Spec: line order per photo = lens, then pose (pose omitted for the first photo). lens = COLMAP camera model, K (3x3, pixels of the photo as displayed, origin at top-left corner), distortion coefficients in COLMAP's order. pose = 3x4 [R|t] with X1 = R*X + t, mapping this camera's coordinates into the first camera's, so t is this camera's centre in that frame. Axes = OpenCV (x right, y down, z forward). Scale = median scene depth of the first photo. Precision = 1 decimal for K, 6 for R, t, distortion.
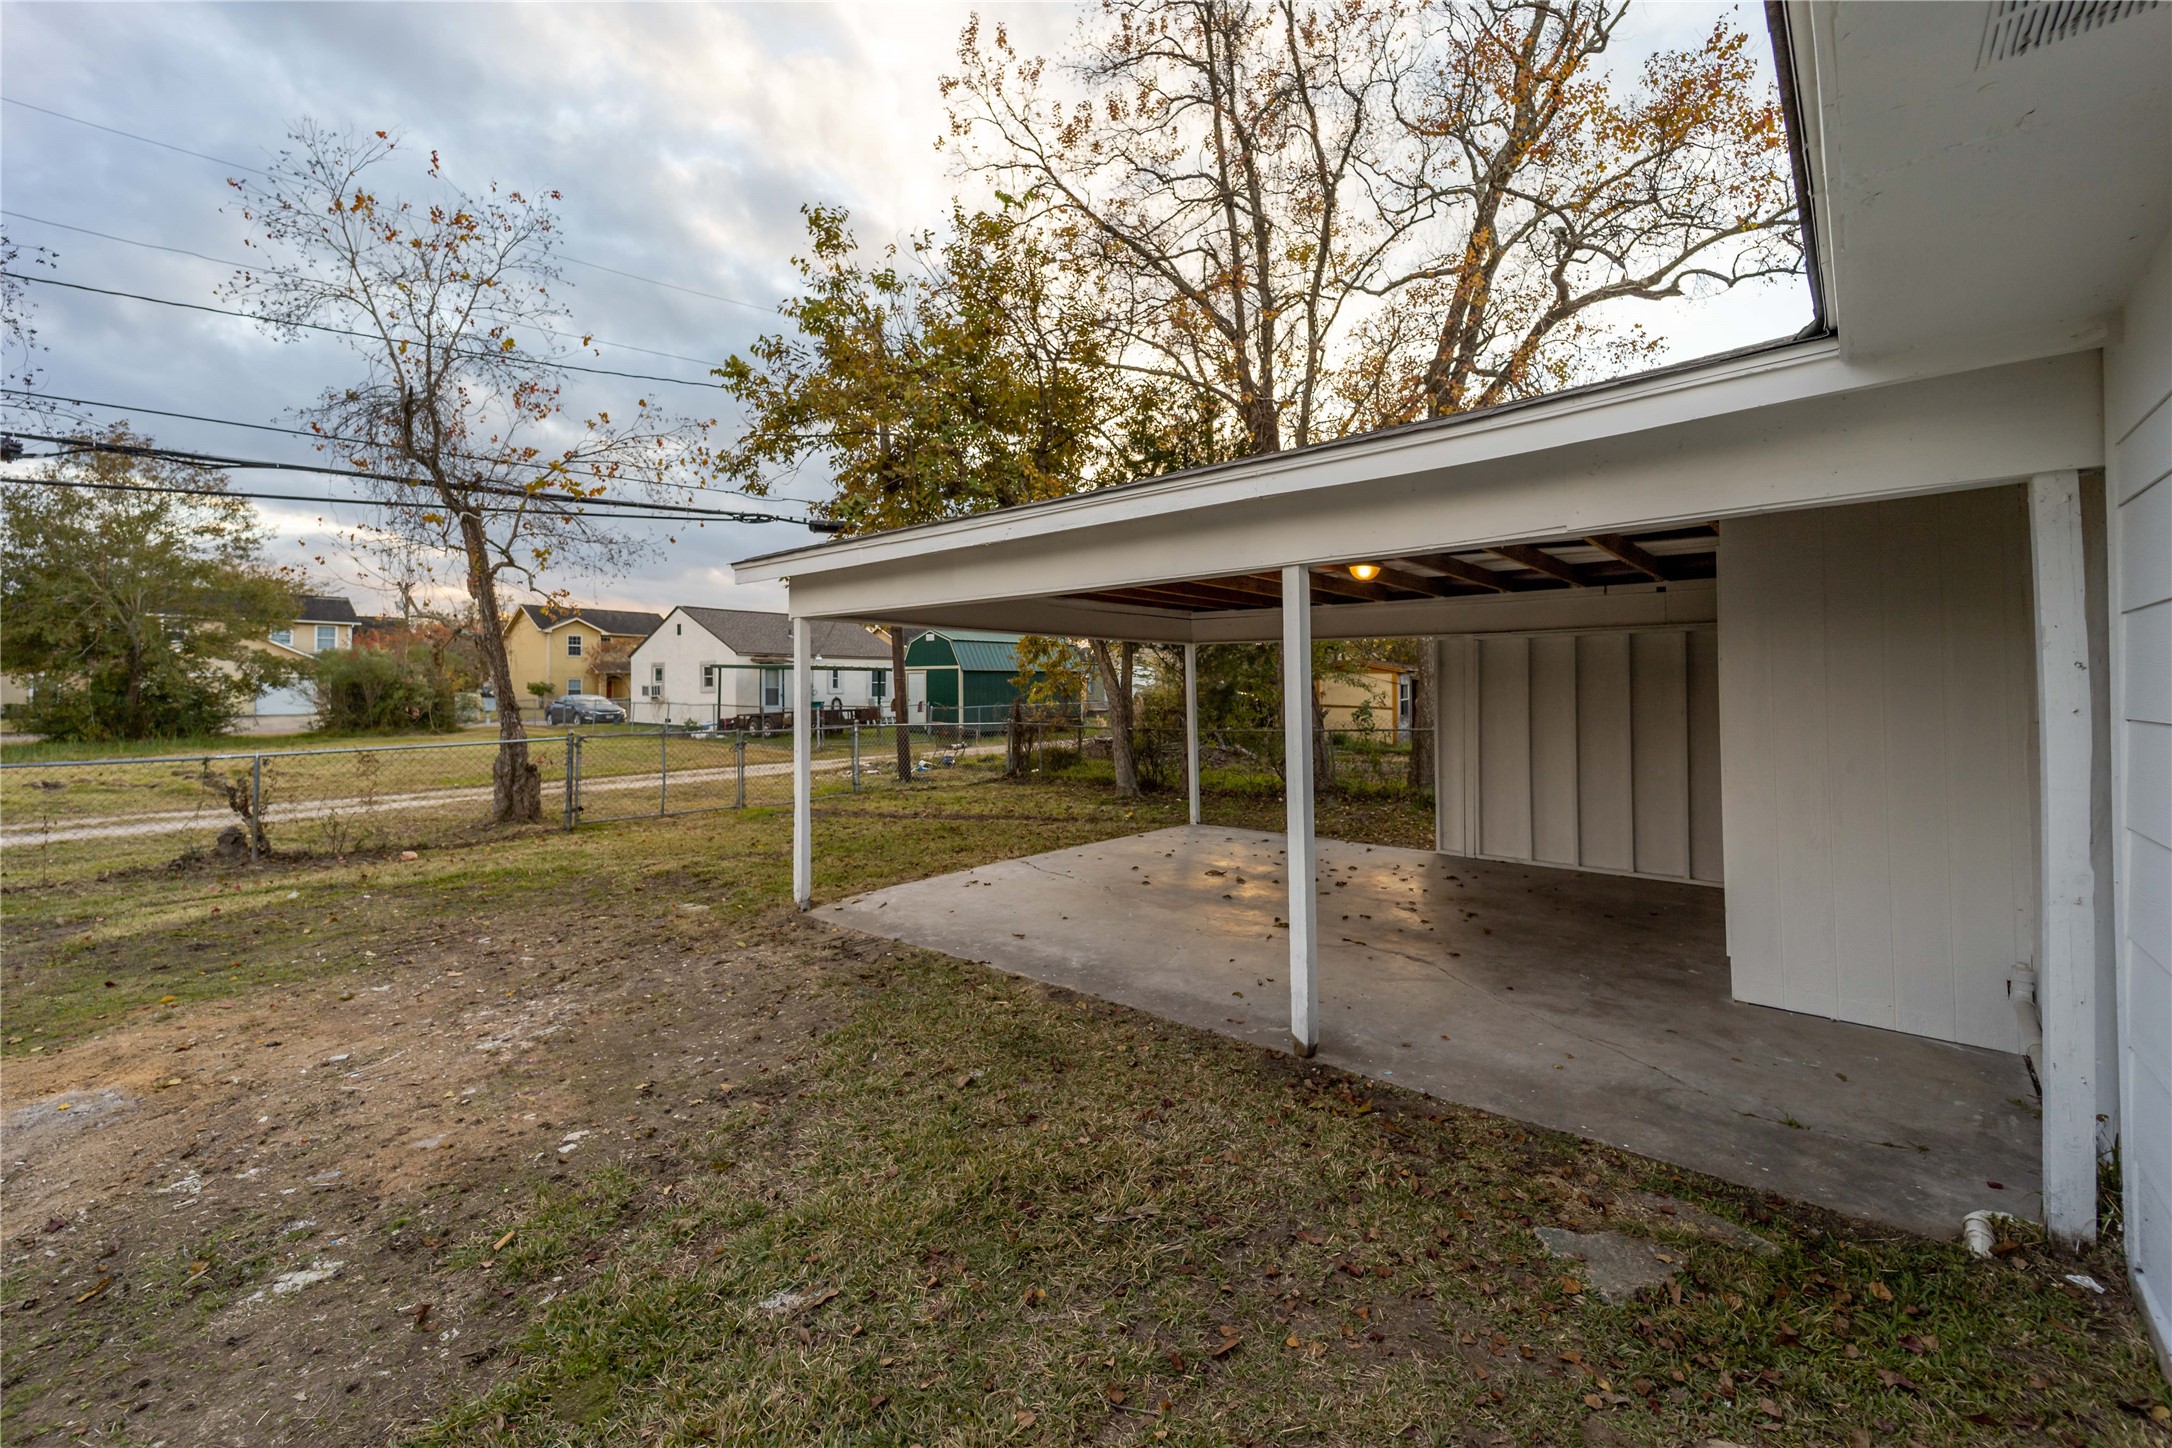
lens RADIAL K [[868.6, 0, 1075.8], [0, 868.6, 680.9], [0, 0, 1]] dist [0.081574, -0.038011]
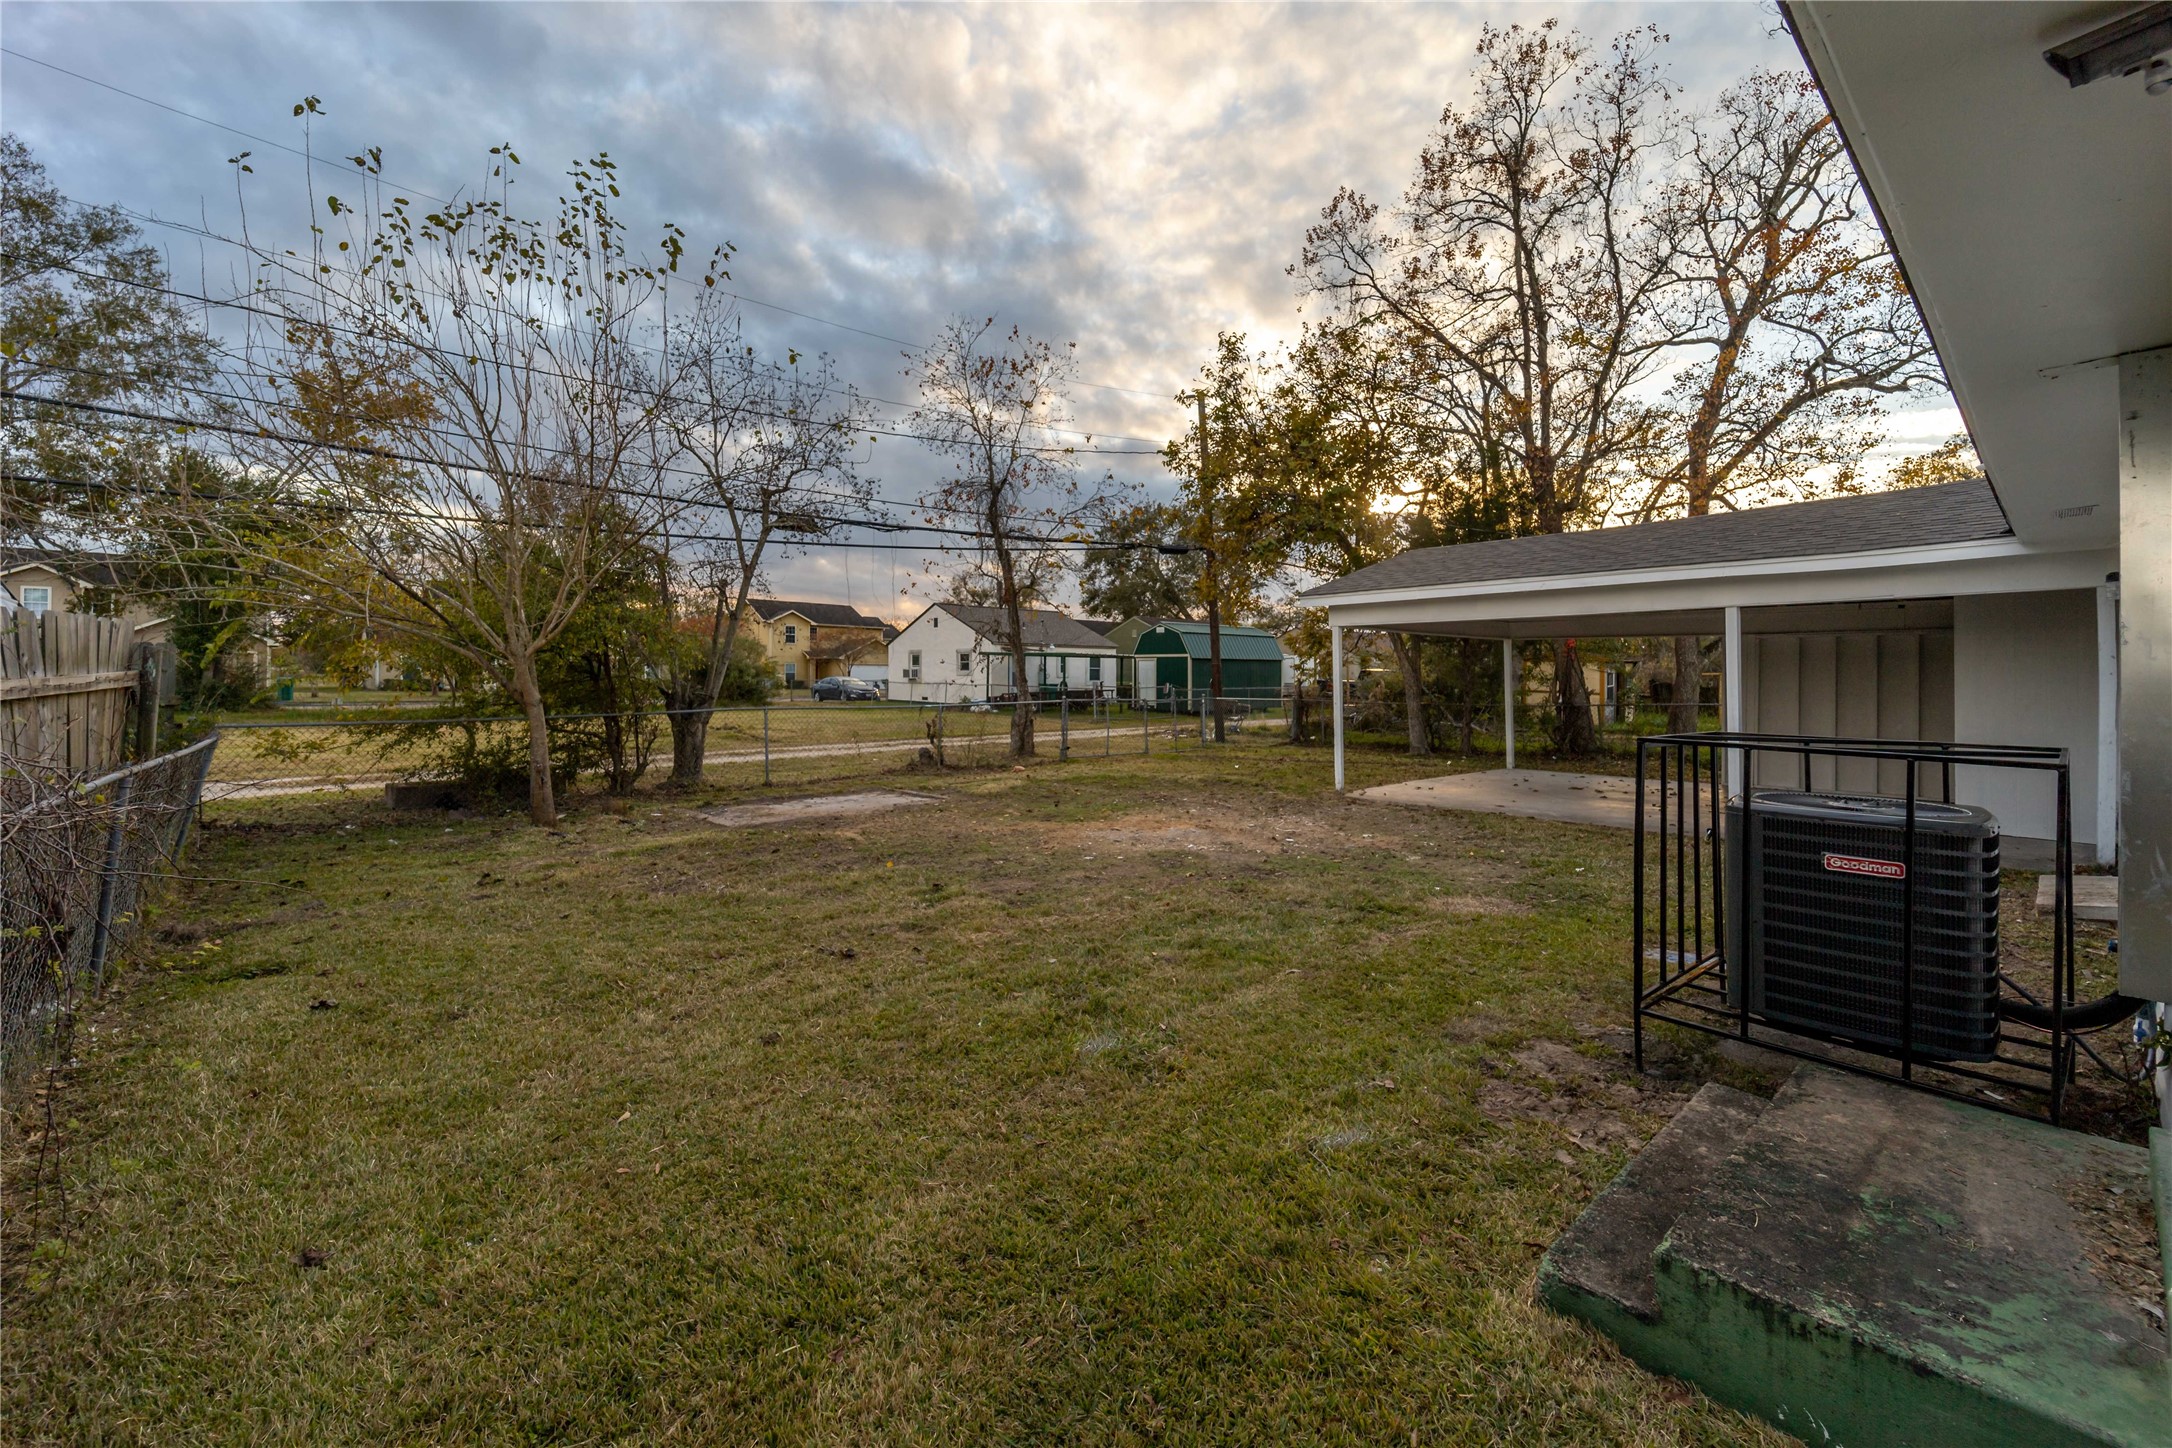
lens RADIAL K [[868.6, 0, 1075.8], [0, 868.6, 680.9], [0, 0, 1]] dist [0.081574, -0.038011]
pose [[0.993356, 0.010184, -0.114631, -0.335004], [-0.008705, 0.999872, 0.013401, 0.009299], [0.114753, -0.012314, 0.993318, -0.412551]]
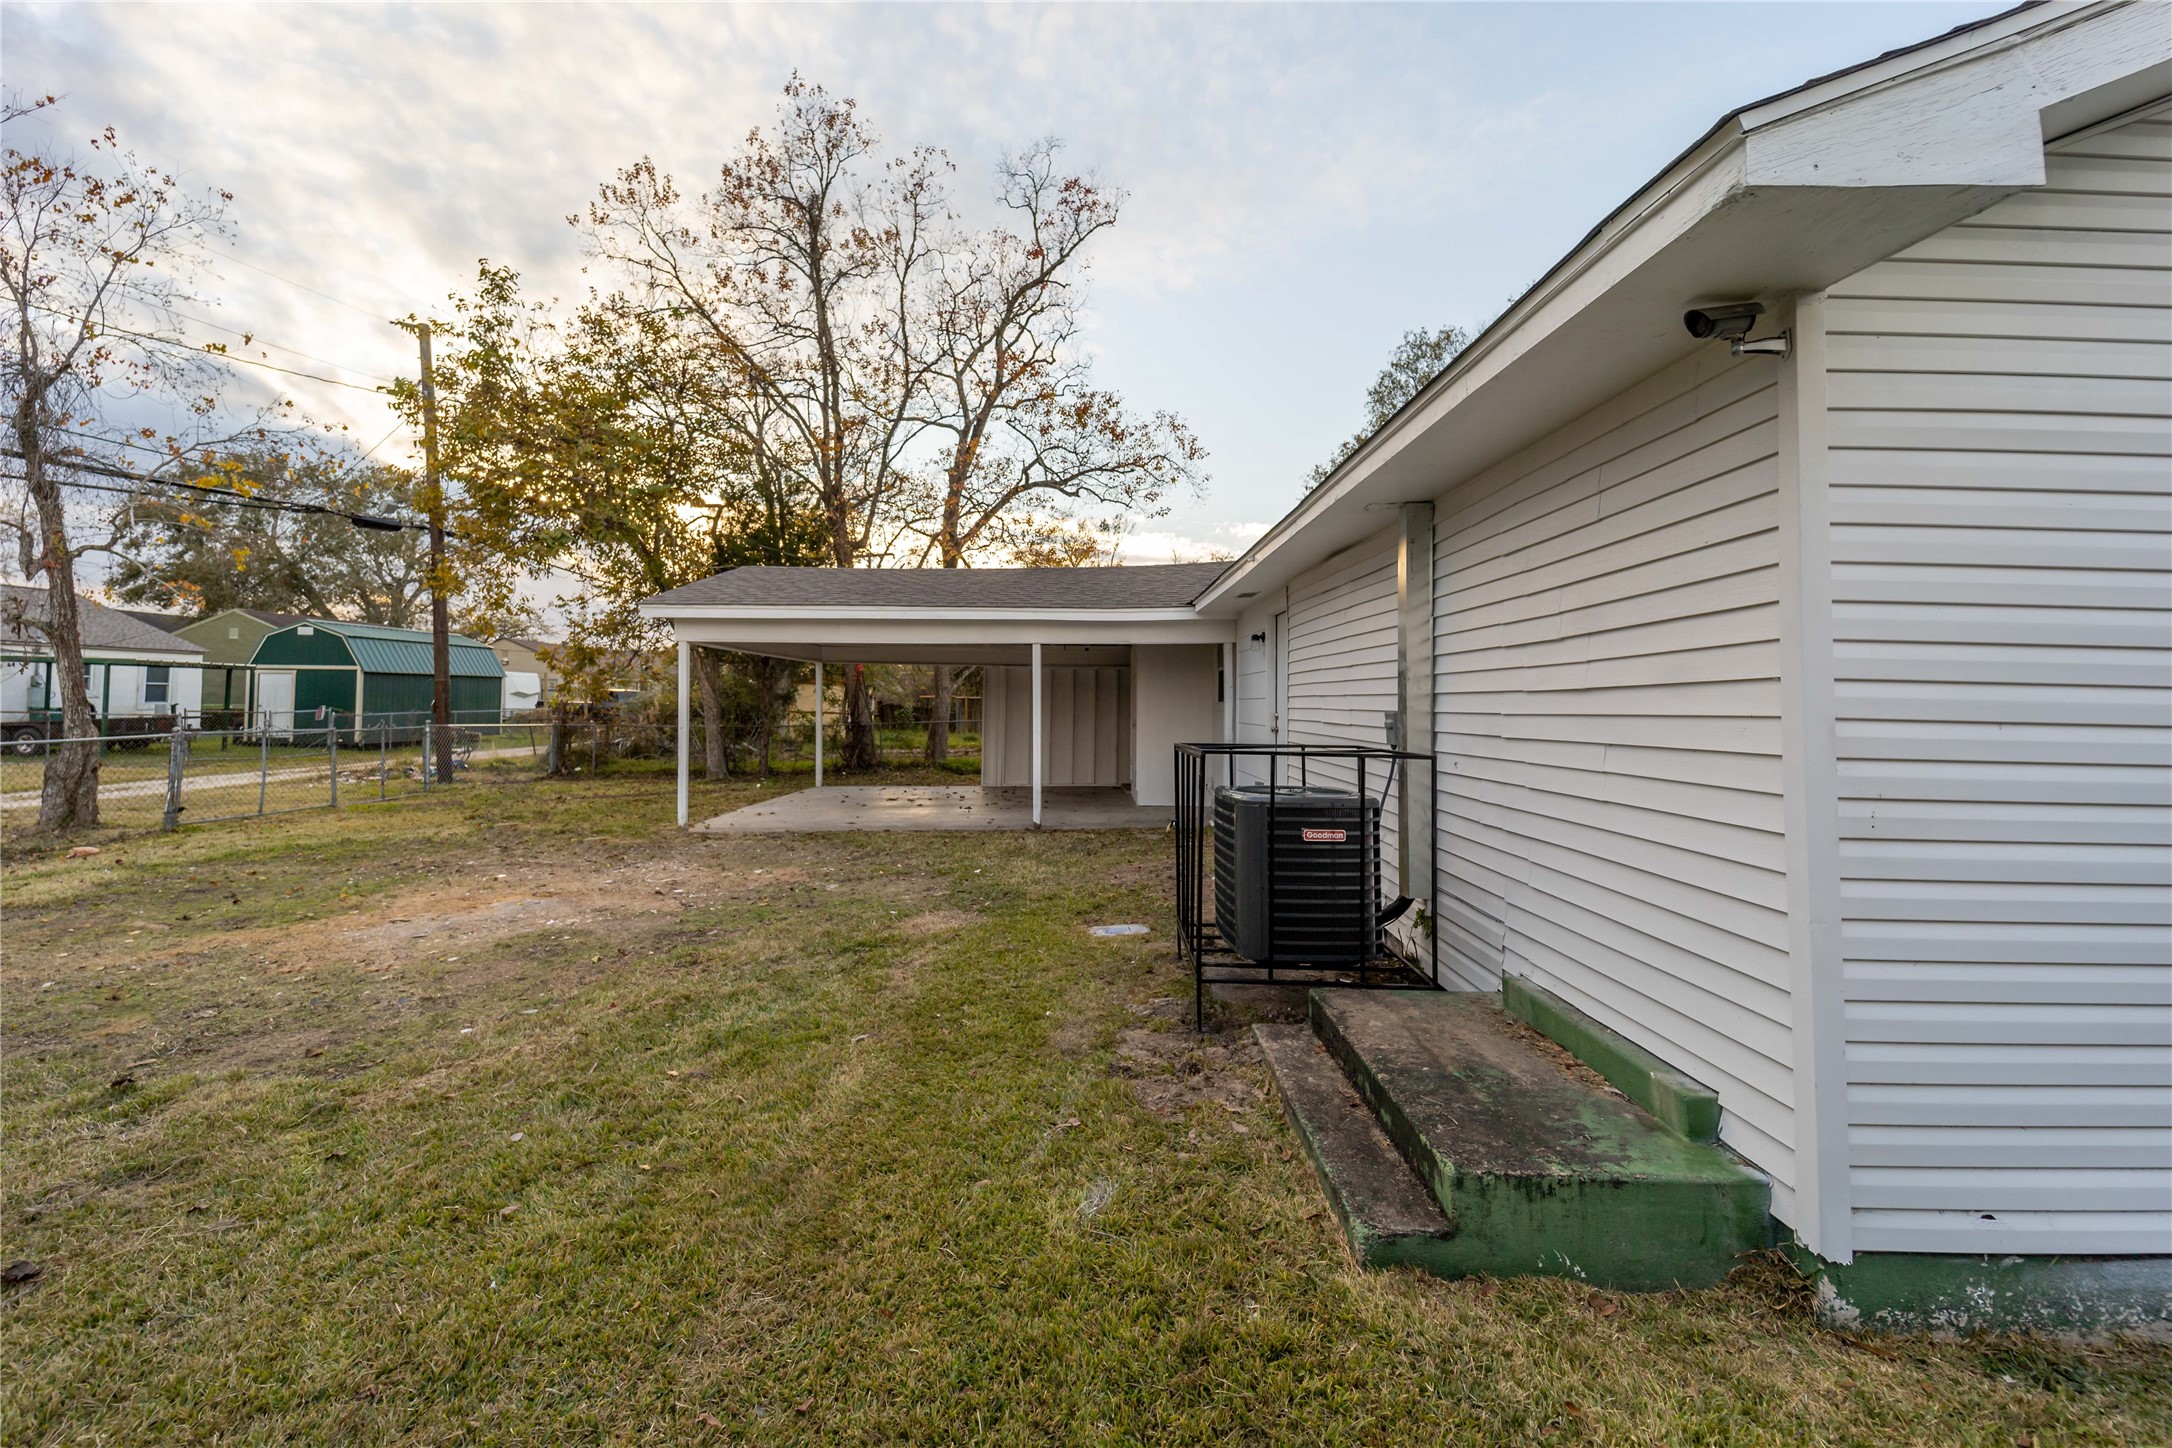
lens RADIAL K [[872.5, 0, 1092.7], [0, 872.5, 673.2], [0, 0, 1]] dist [0.083014, -0.037634]
pose [[0.744397, 0.031887, 0.666976, -0.436353], [-0.015783, 0.999420, -0.030167, 0.010860], [-0.667551, 0.011929, 0.744468, -0.339545]]
